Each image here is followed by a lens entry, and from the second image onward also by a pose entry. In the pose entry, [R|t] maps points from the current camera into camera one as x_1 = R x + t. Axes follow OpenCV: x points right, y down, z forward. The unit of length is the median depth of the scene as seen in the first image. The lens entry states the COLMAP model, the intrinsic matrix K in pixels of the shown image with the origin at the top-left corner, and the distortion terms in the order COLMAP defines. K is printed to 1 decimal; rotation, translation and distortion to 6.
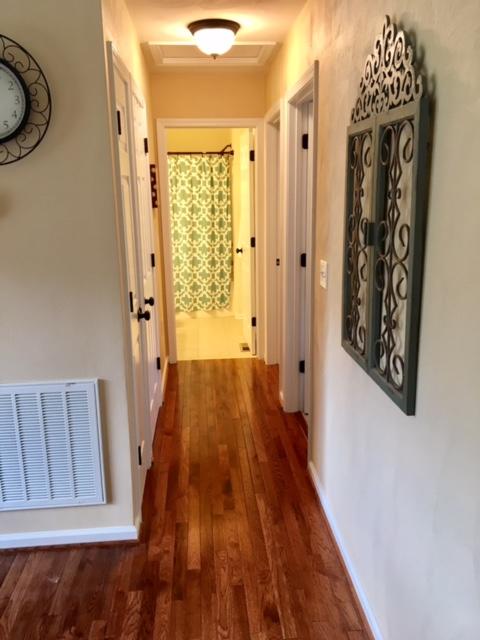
lens RADIAL K [[544.4, 0, 243.2], [0, 544.4, 320.6], [0, 0, 1]] dist [0.095146, -0.129460]
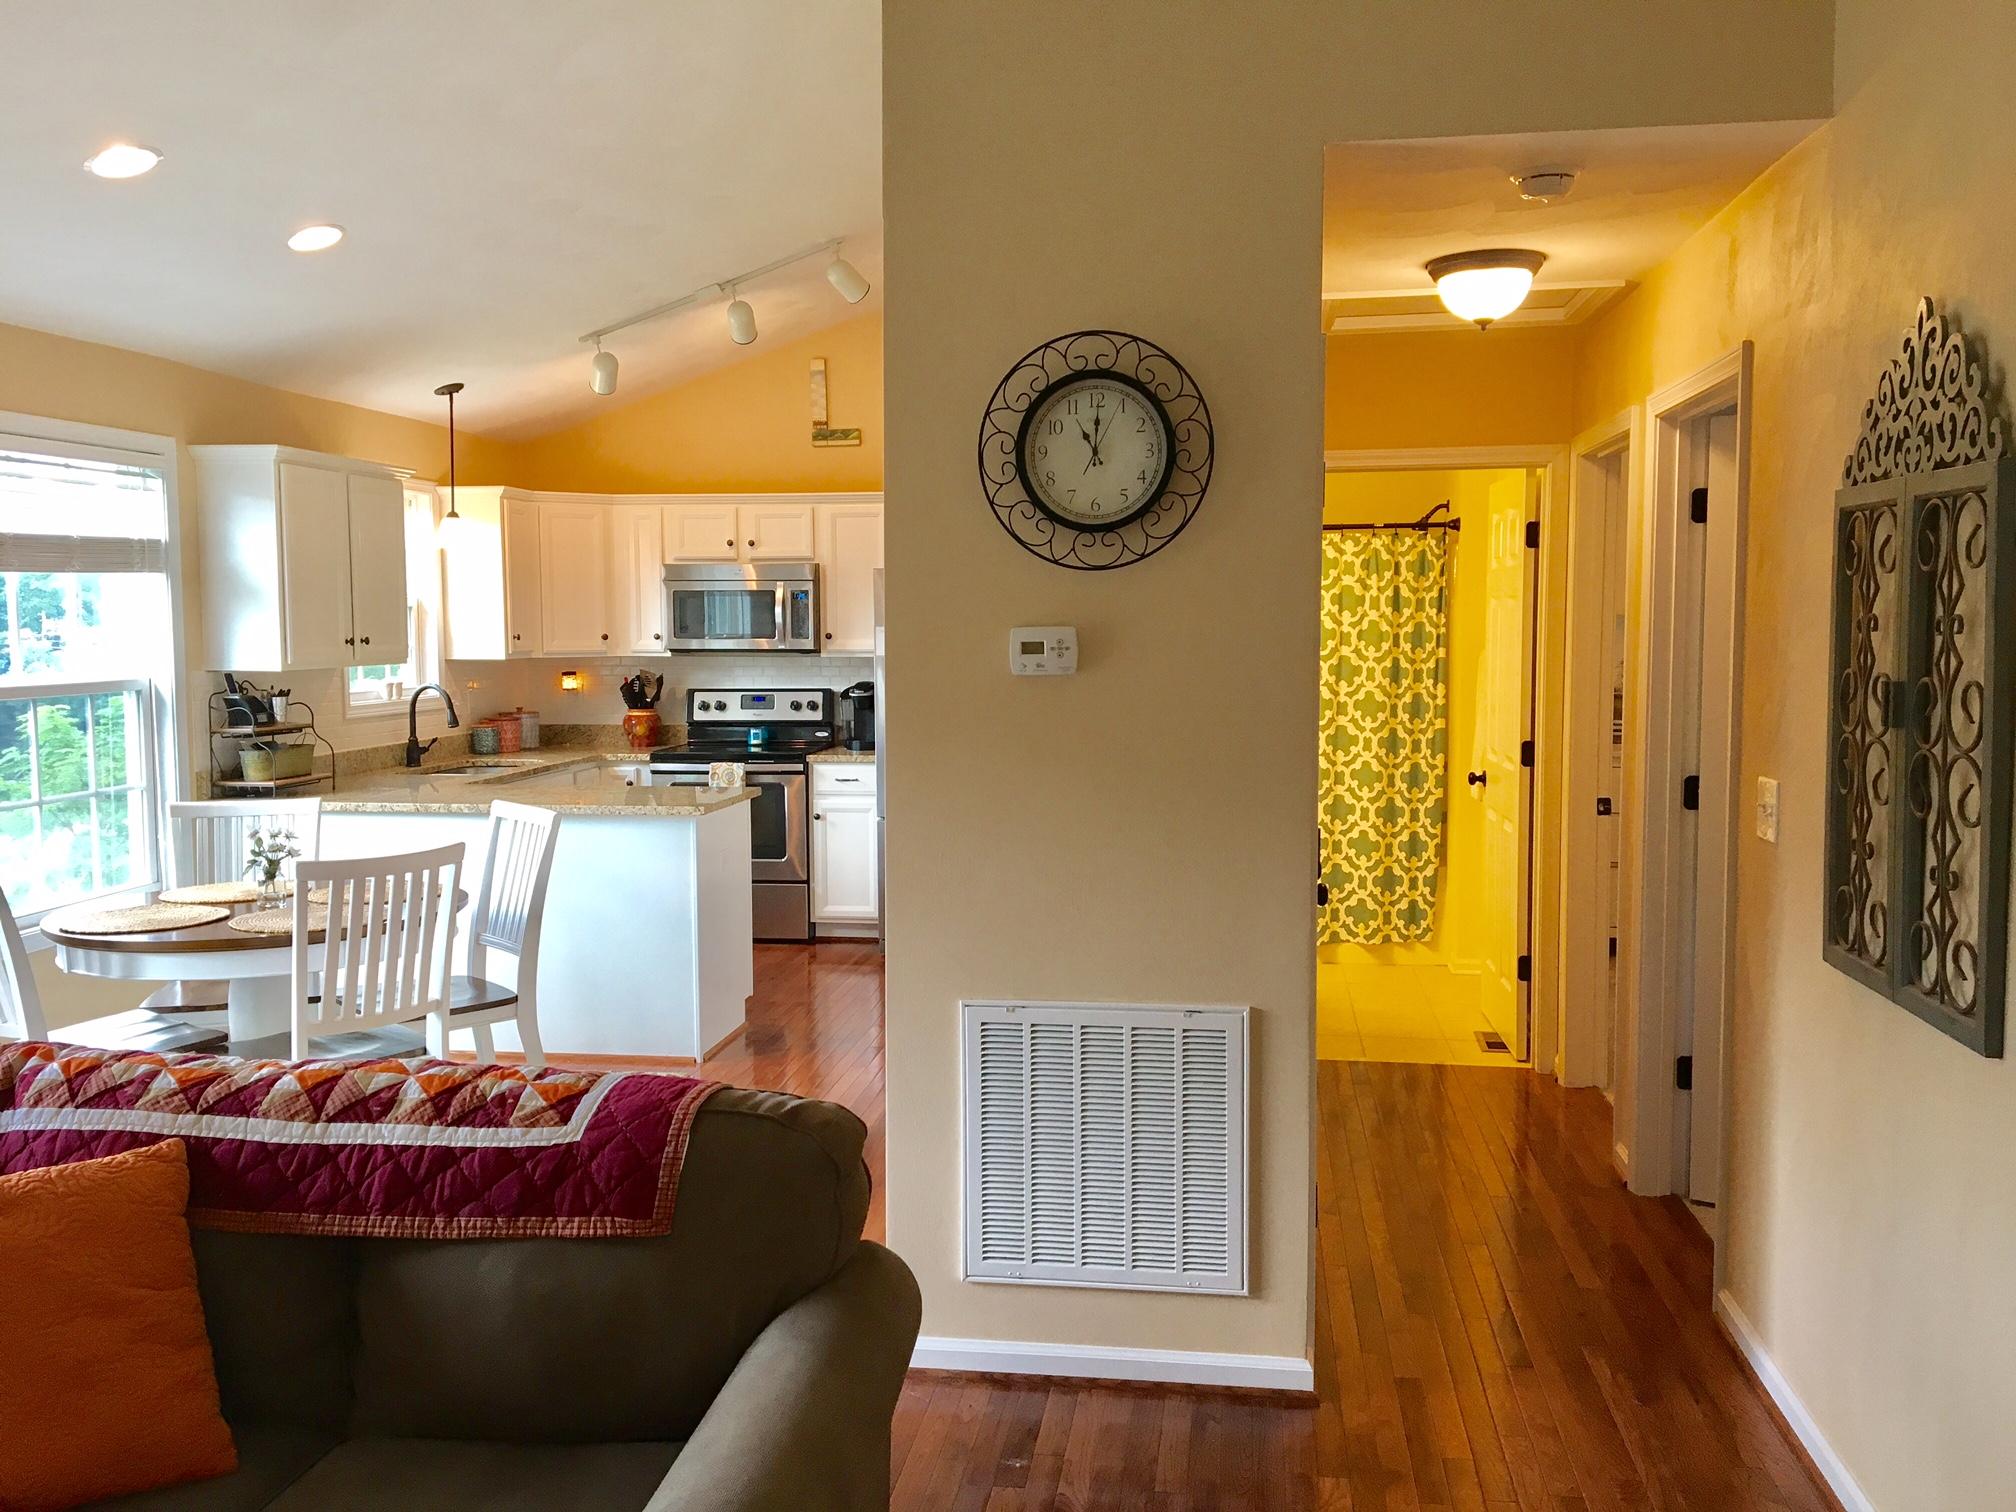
lens RADIAL K [[1714.8, 0, 1003.4], [0, 1714.8, 760.5], [0, 0, 1]] dist [0.095146, -0.129460]
pose [[0.974487, 0.028043, -0.222684, -0.141375], [-0.061878, 0.987280, -0.146454, 0.120420], [0.215744, 0.156497, 0.963827, -0.476284]]
